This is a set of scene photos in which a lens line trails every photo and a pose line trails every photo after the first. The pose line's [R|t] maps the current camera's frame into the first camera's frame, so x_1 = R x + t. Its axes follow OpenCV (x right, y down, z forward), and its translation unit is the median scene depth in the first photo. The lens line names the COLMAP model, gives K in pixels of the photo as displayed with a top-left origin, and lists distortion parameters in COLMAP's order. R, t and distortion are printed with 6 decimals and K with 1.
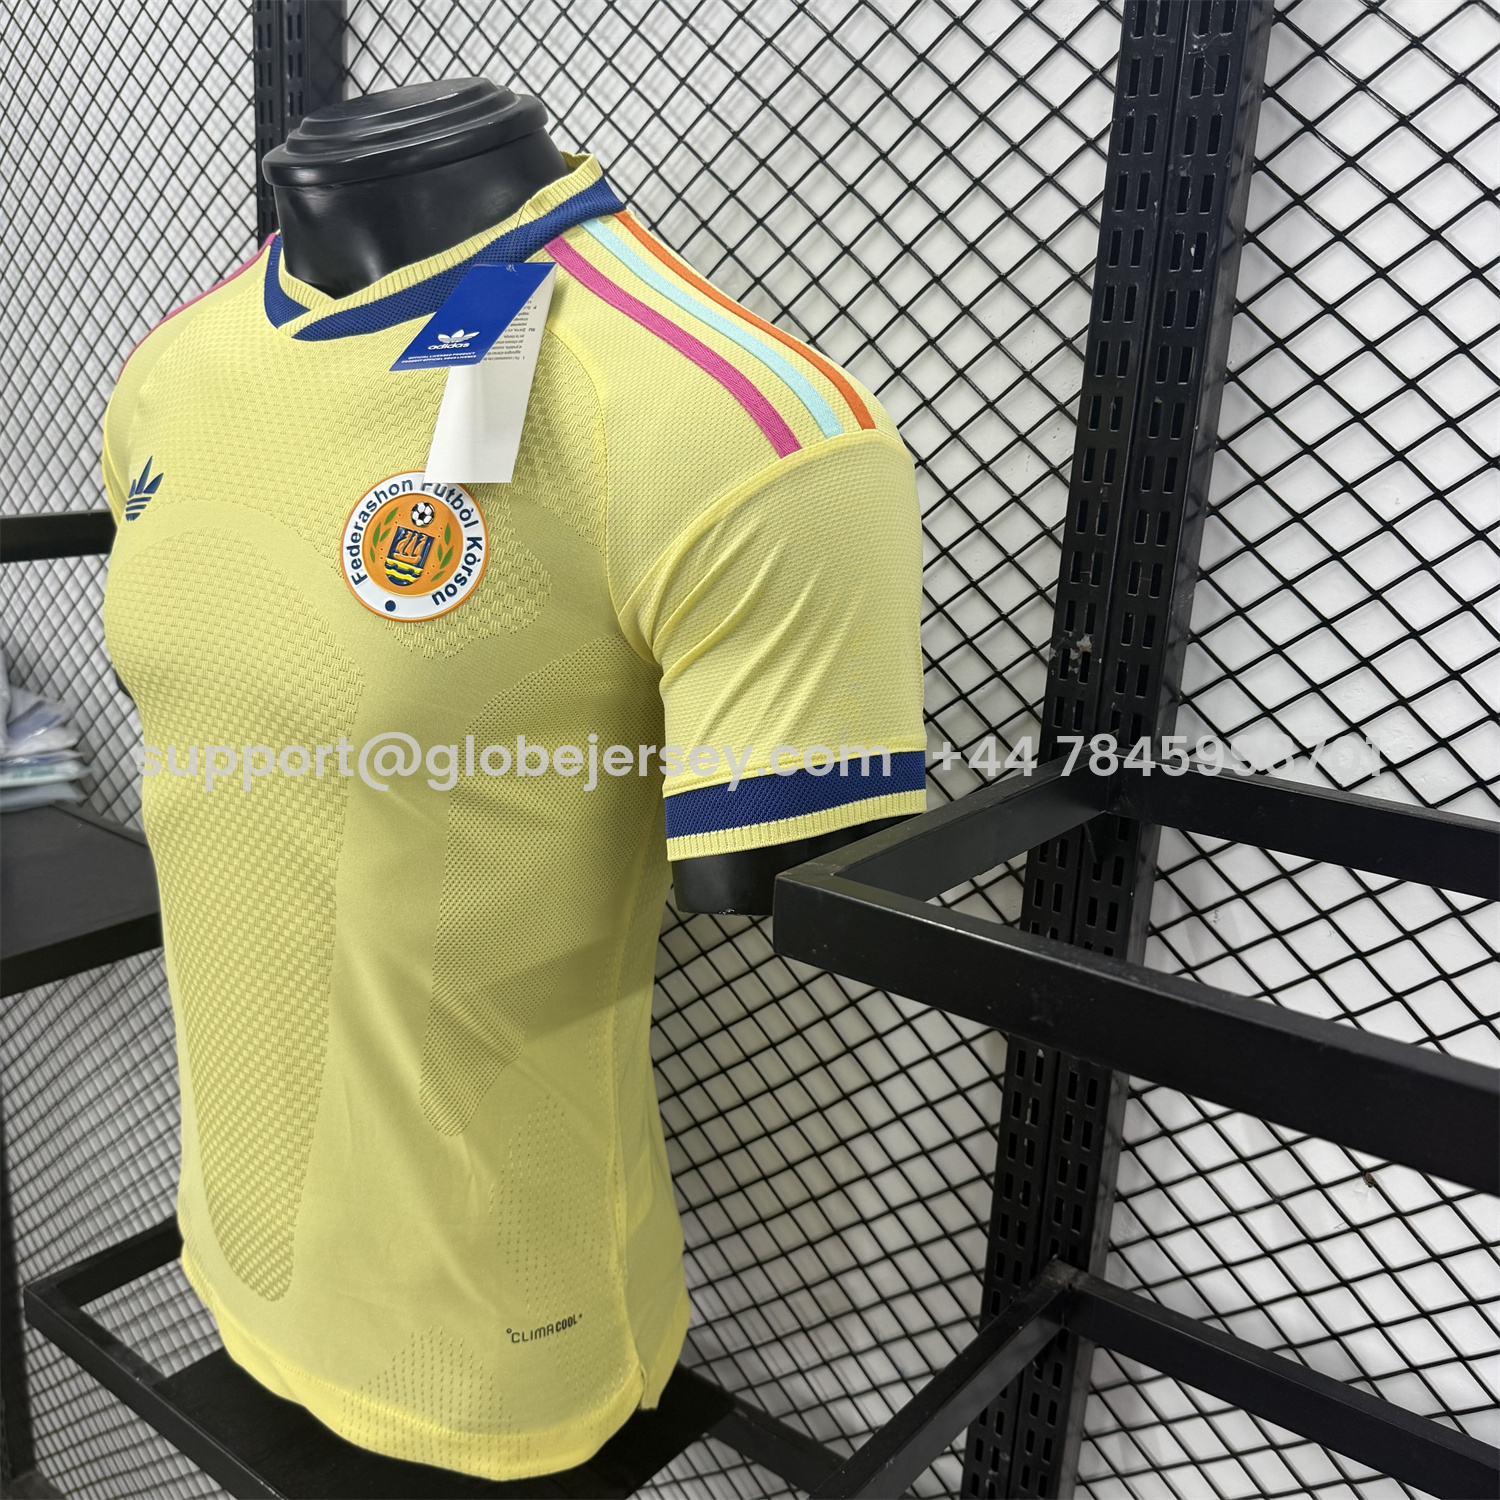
lens RADIAL K [[1394.7, 0, 742.0], [0, 1394.7, 803.9], [0, 0, 1]] dist [0.134353, -0.212909]
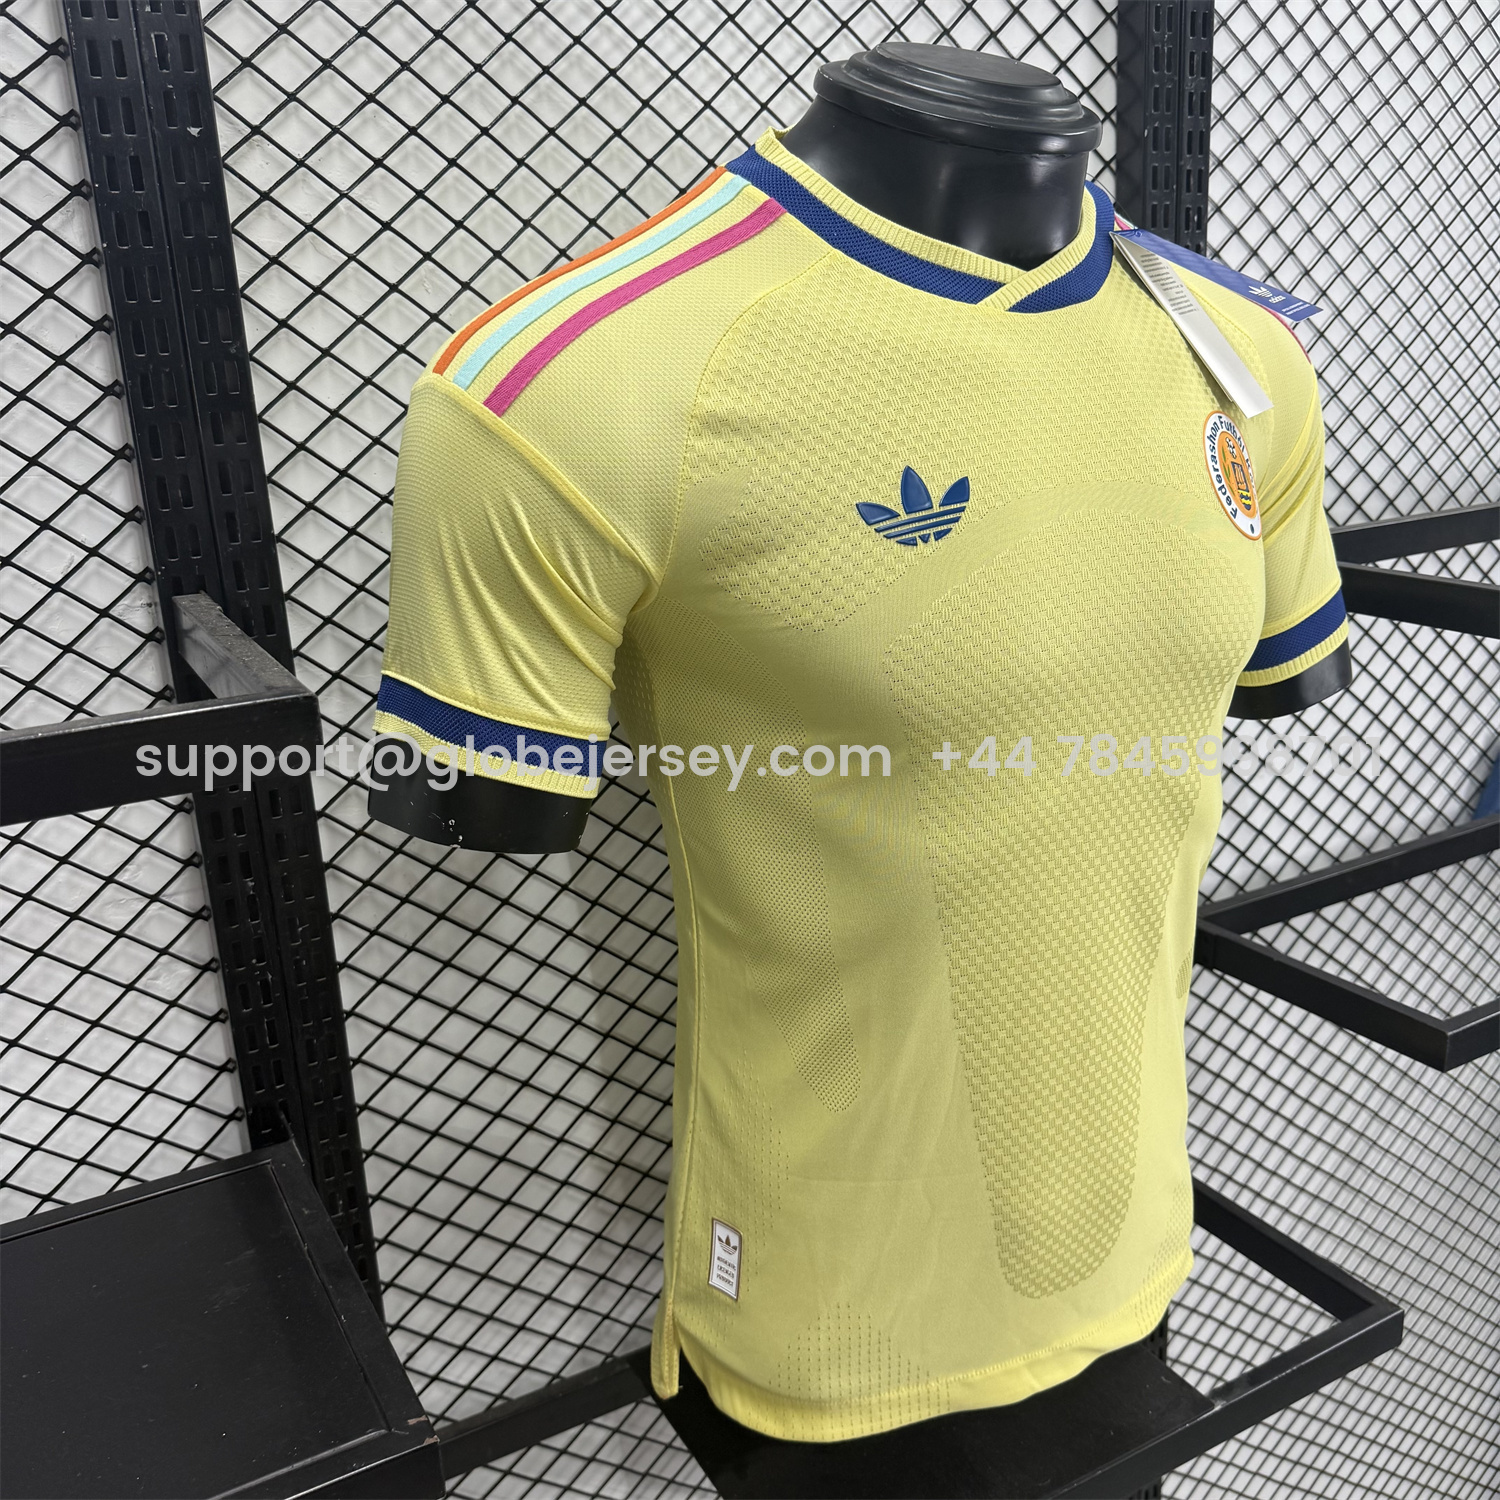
lens RADIAL K [[1394.7, 0, 742.0], [0, 1394.7, 803.9], [0, 0, 1]] dist [0.134353, -0.212909]
pose [[0.379144, -0.351583, 0.855943, -1.479362], [0.325409, 0.916582, 0.232349, -0.338985], [-0.866232, 0.190438, 0.461925, 0.864647]]
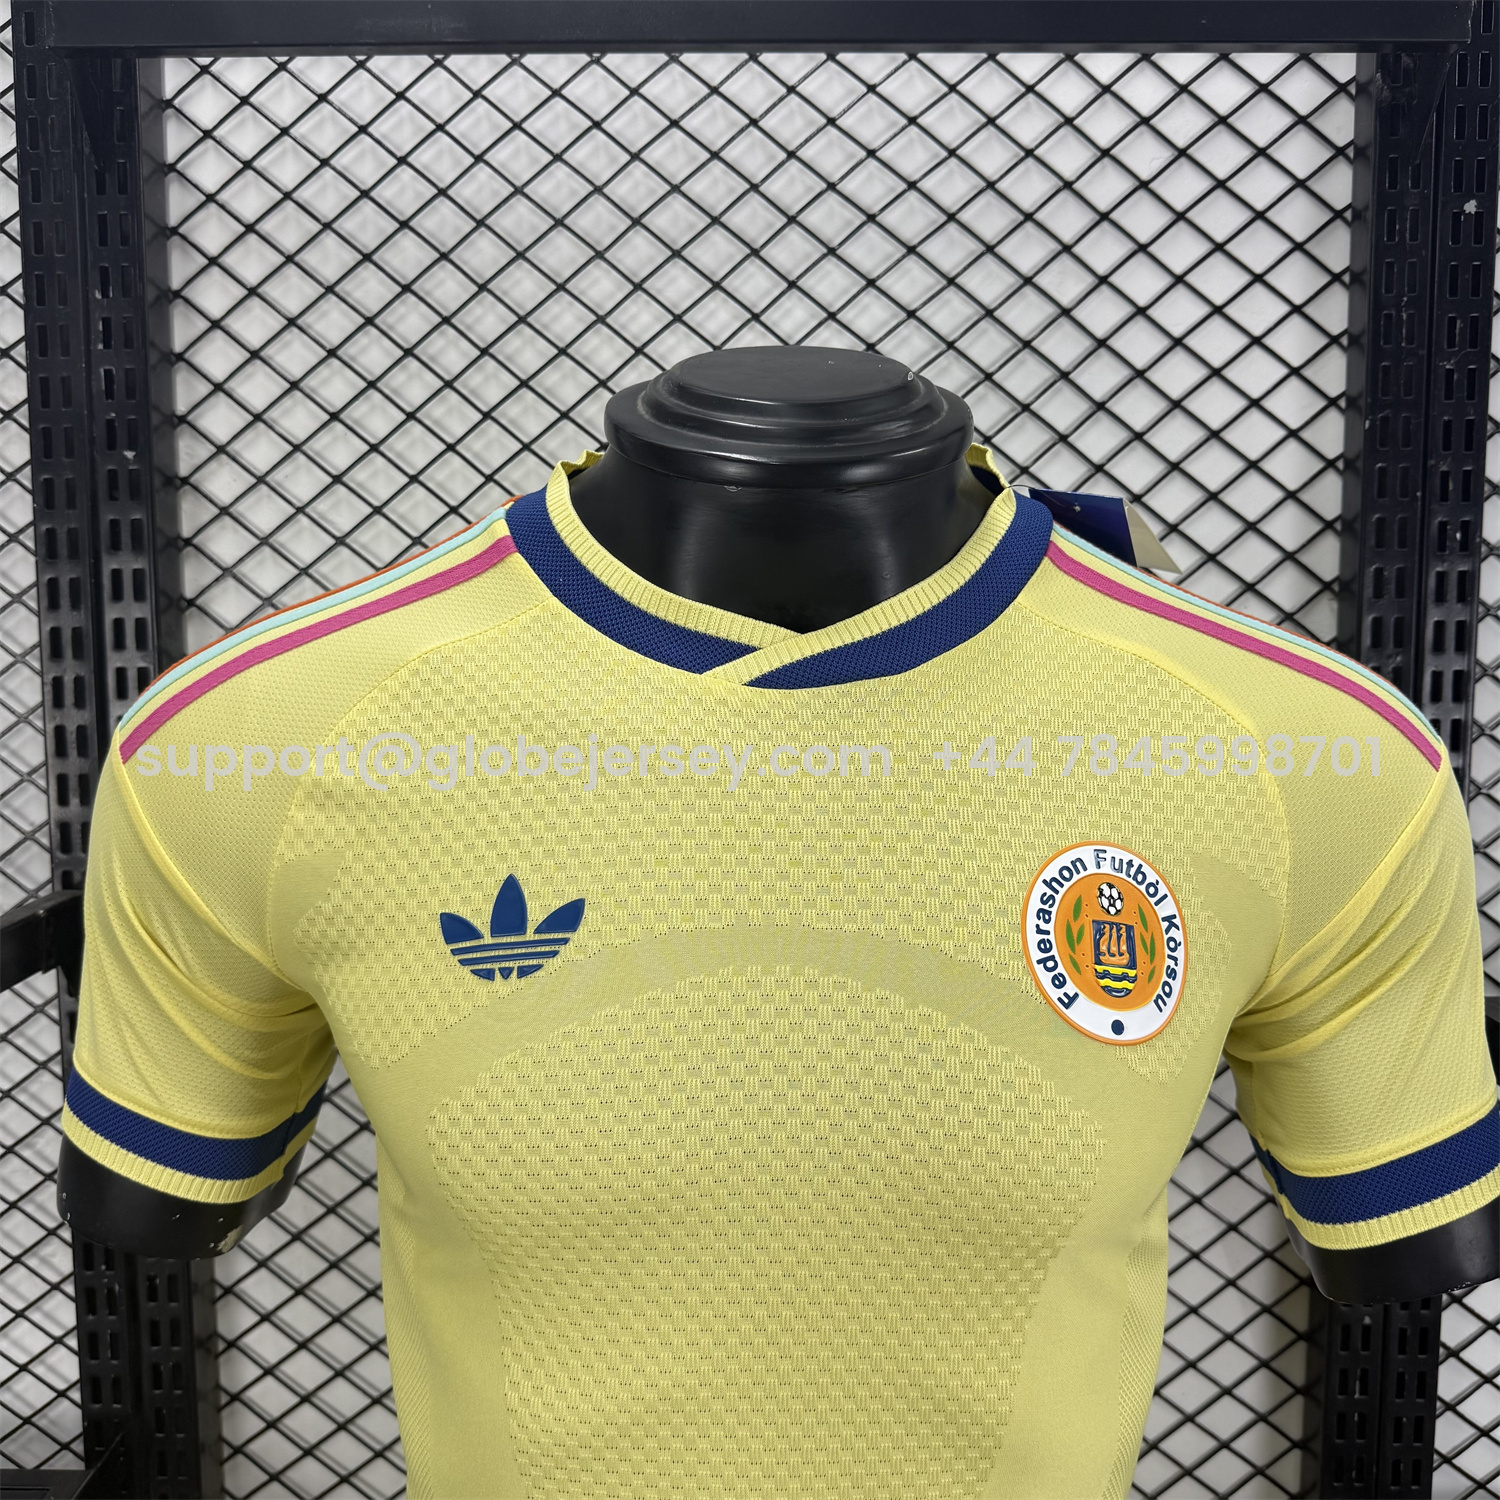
lens RADIAL K [[1394.7, 0, 742.0], [0, 1394.7, 803.9], [0, 0, 1]] dist [0.134353, -0.212909]
pose [[0.802580, -0.138278, 0.580297, -0.822507], [0.214058, 0.974736, -0.063783, -0.249864], [-0.556817, 0.175408, 0.811903, 0.483238]]
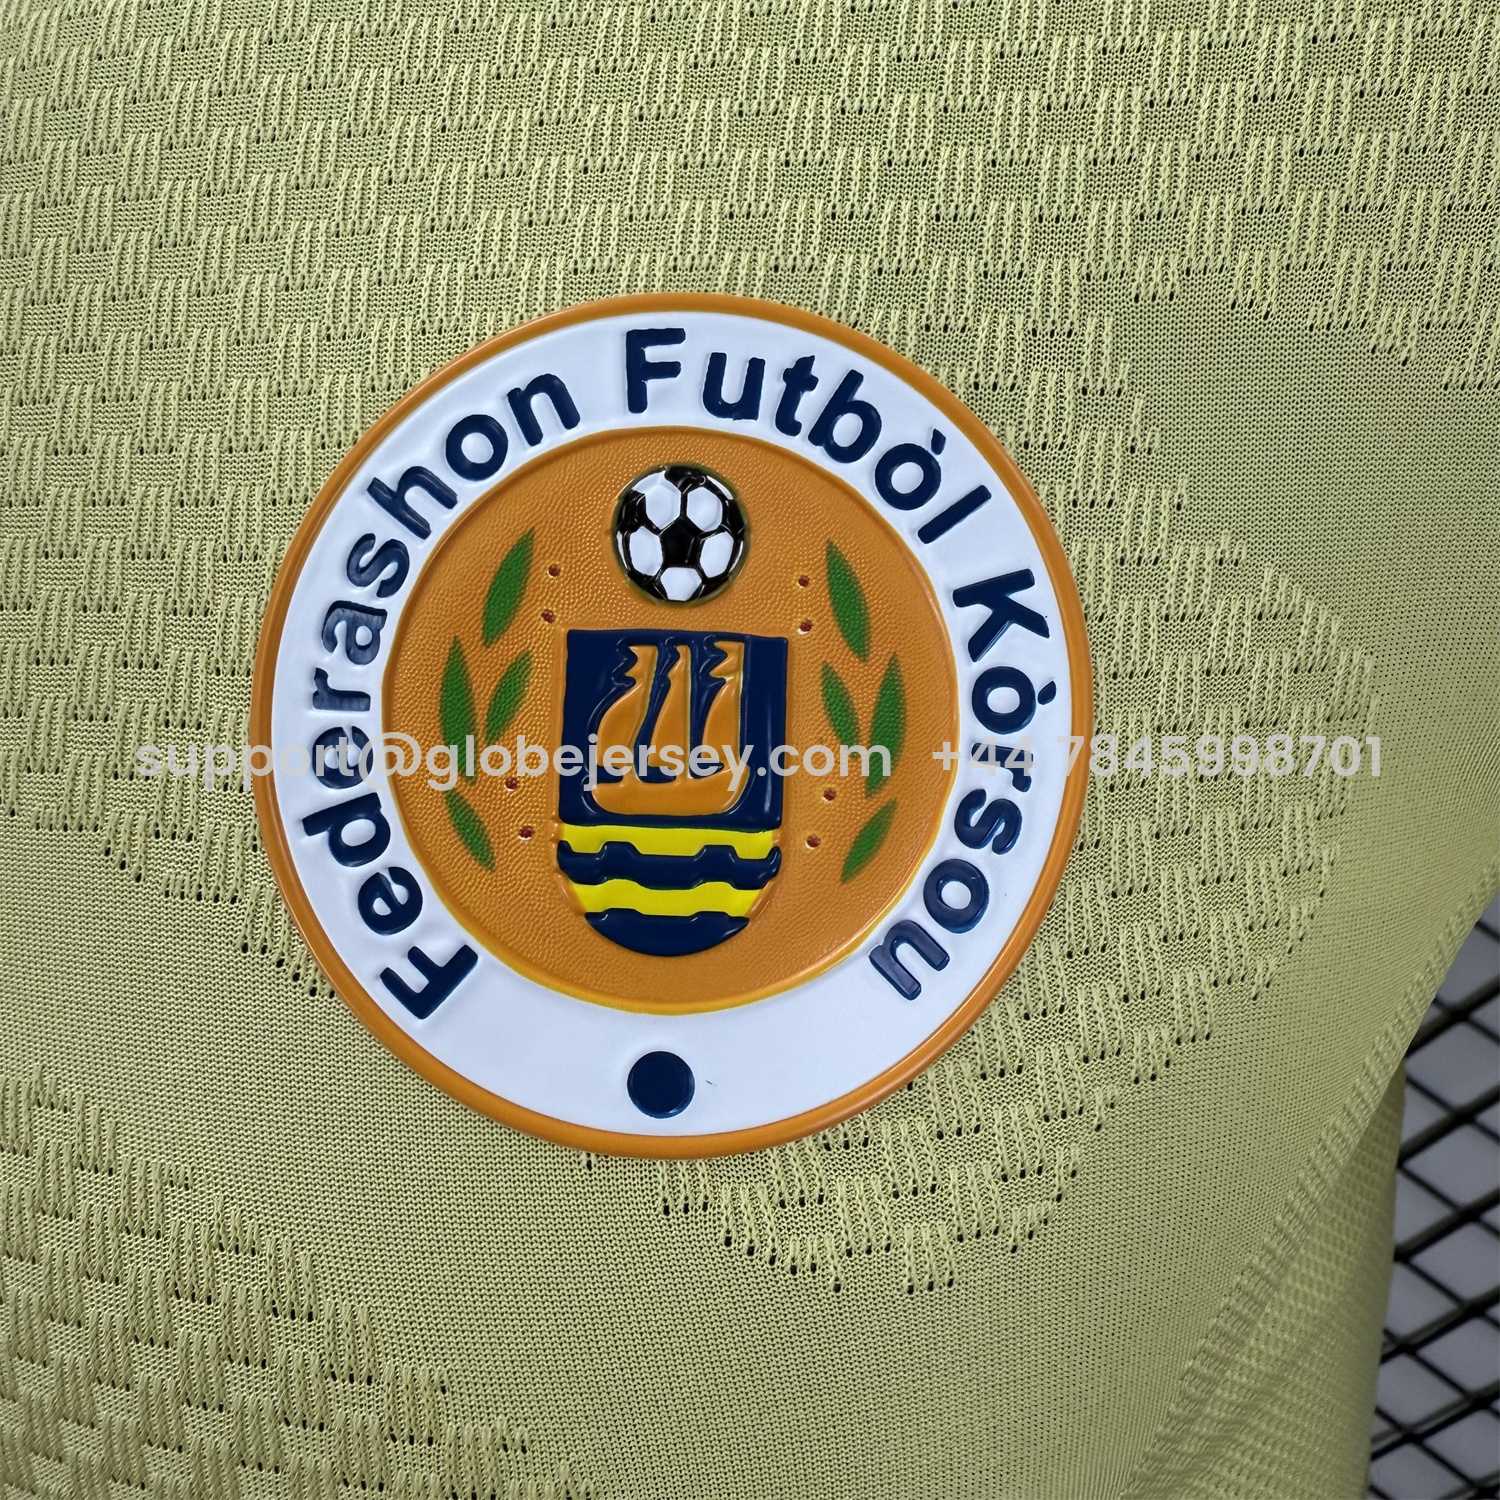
lens RADIAL K [[1368.9, 0, 700.5], [0, 1368.9, 632.8], [0, 0, 1]] dist [0.011792, 0.001744]
pose [[0.945413, -0.272380, 0.178897, -0.259266], [0.276871, 0.960907, -0.000140, -0.192478], [-0.171865, 0.049663, 0.983868, 0.826366]]
